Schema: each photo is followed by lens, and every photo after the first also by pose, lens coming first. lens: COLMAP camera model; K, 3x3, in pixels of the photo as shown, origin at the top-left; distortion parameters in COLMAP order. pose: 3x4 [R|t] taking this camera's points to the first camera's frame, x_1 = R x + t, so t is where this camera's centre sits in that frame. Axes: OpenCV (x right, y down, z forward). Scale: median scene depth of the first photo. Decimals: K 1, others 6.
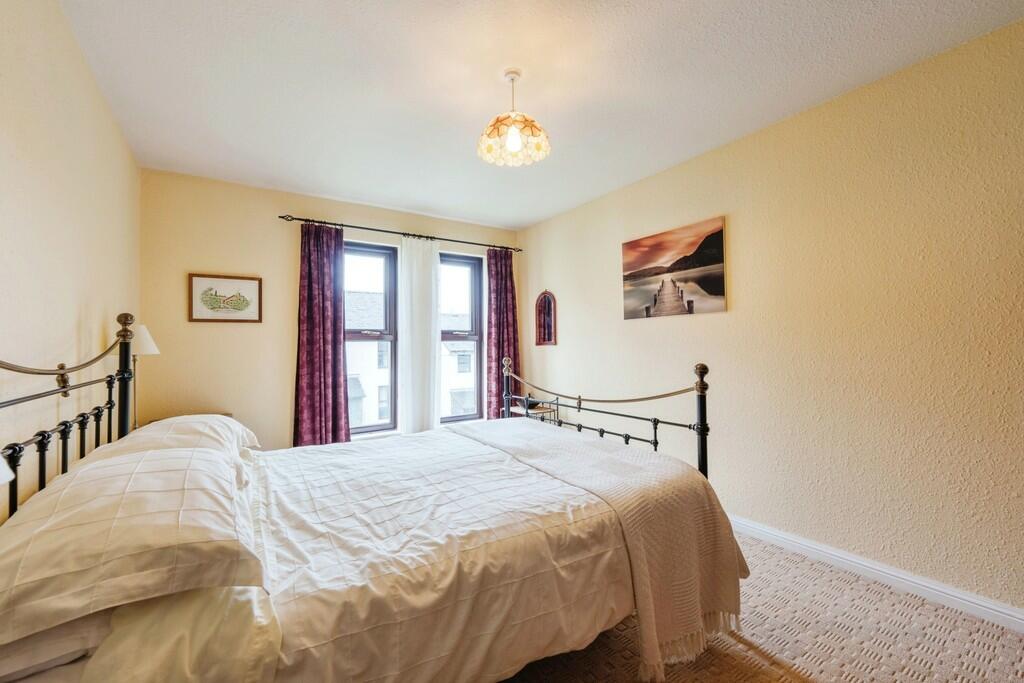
lens RADIAL K [[413.9, 0, 511.6], [0, 413.9, 334.6], [0, 0, 1]] dist [-0.001225, -0.000024]
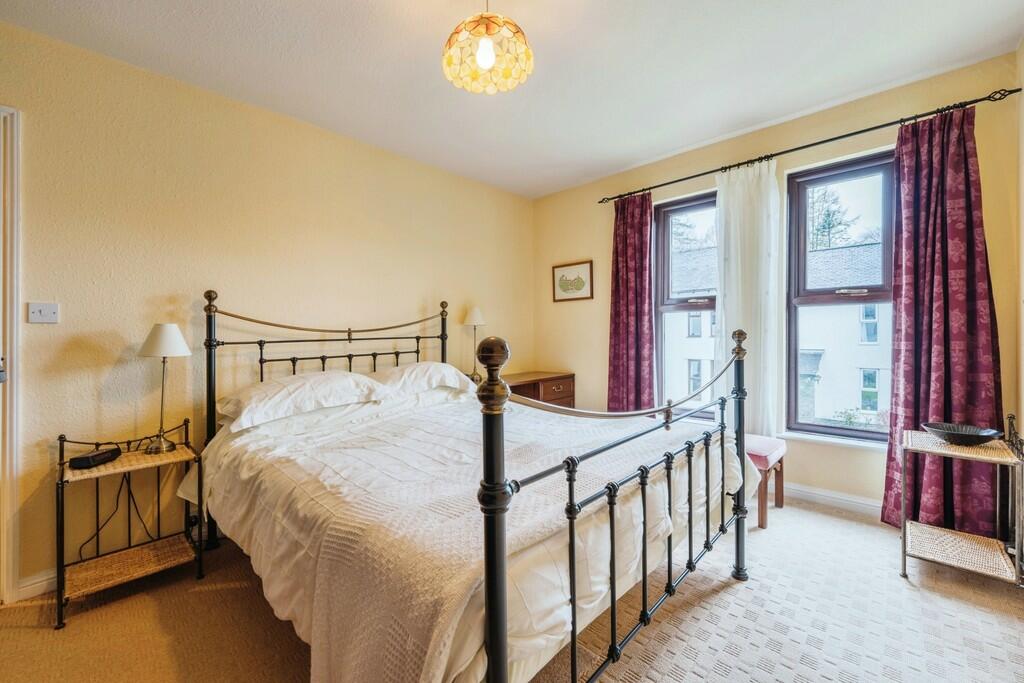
lens RADIAL K [[413.9, 0, 511.6], [0, 413.9, 334.6], [0, 0, 1]] dist [-0.001225, -0.000024]
pose [[0.218284, 0.015239, -0.975766, 0.465056], [0.039289, 0.998930, 0.024390, 0.032977], [0.975094, -0.043661, 0.217452, 0.506640]]
